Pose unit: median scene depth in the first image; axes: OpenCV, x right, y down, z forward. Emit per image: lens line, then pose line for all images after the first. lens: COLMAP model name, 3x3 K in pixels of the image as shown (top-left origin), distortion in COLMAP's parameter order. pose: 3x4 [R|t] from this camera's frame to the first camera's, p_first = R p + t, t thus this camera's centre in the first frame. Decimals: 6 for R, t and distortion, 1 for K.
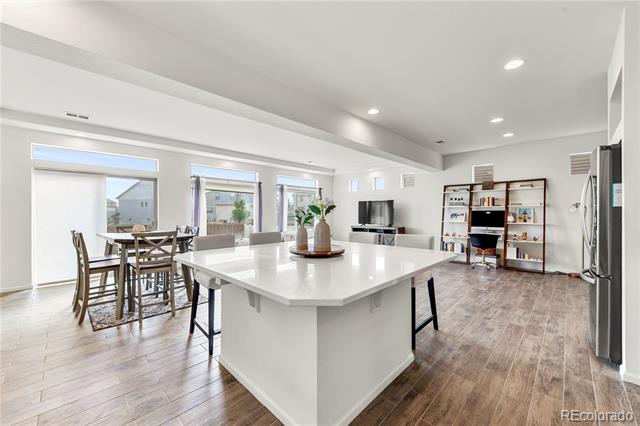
lens RADIAL K [[249.7, 0, 318.8], [0, 249.7, 213.5], [0, 0, 1]] dist [0.010772, -0.002627]
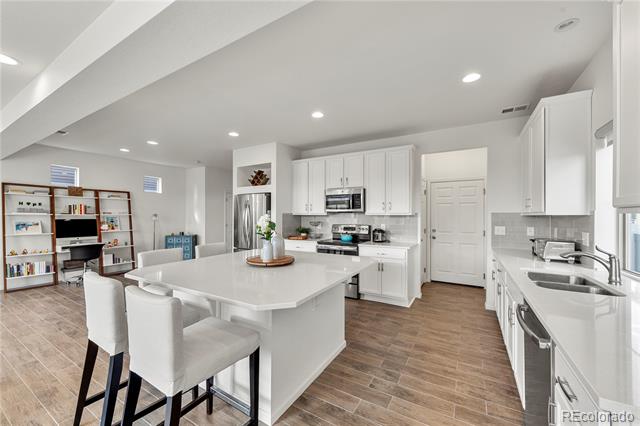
lens RADIAL K [[249.7, 0, 318.6], [0, 249.7, 213.4], [0, 0, 1]] dist [0.010772, -0.002627]
pose [[-0.240986, 0.009763, 0.970479, -0.550219], [0.000626, 0.999951, -0.009904, -0.029064], [-0.970528, -0.001779, -0.240981, 0.486504]]
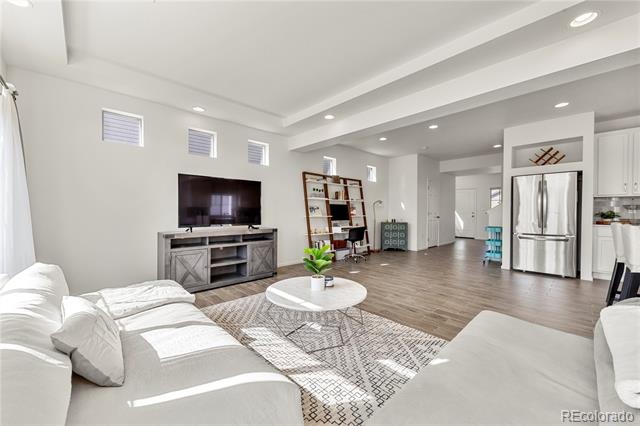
lens RADIAL K [[249.7, 0, 320.9], [0, 249.7, 212.8], [0, 0, 1]] dist [0.010772, -0.002627]
pose [[0.037702, -0.004545, 0.999279, -0.441178], [-0.002414, 0.999986, 0.004639, 0.024465], [-0.999286, -0.002587, 0.037691, 1.355062]]
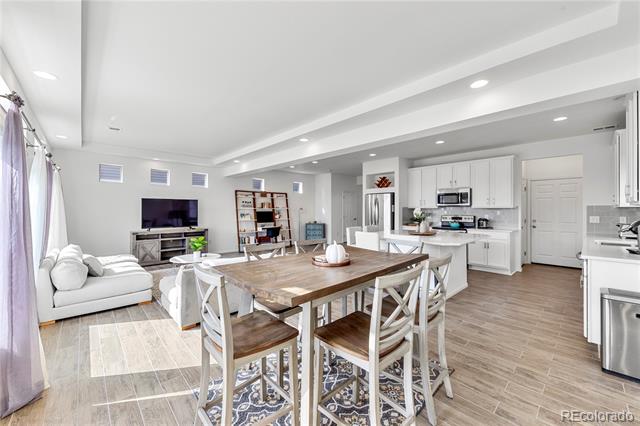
lens RADIAL K [[249.7, 0, 318.9], [0, 249.7, 207.9], [0, 0, 1]] dist [0.010772, -0.002627]
pose [[0.043488, 0.010077, 0.999003, -0.993745], [0.001639, 0.999947, -0.010157, -0.021208], [-0.999053, 0.002079, 0.043469, 0.816334]]
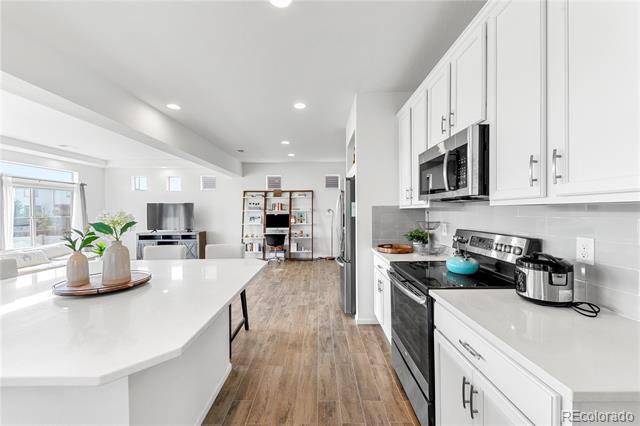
lens RADIAL K [[249.7, 0, 318.3], [0, 249.7, 214.5], [0, 0, 1]] dist [0.010772, -0.002627]
pose [[0.712414, -0.014992, 0.701599, -0.037990], [0.010159, 0.999887, 0.011051, -0.027107], [-0.701686, -0.000745, 0.712486, 0.011076]]
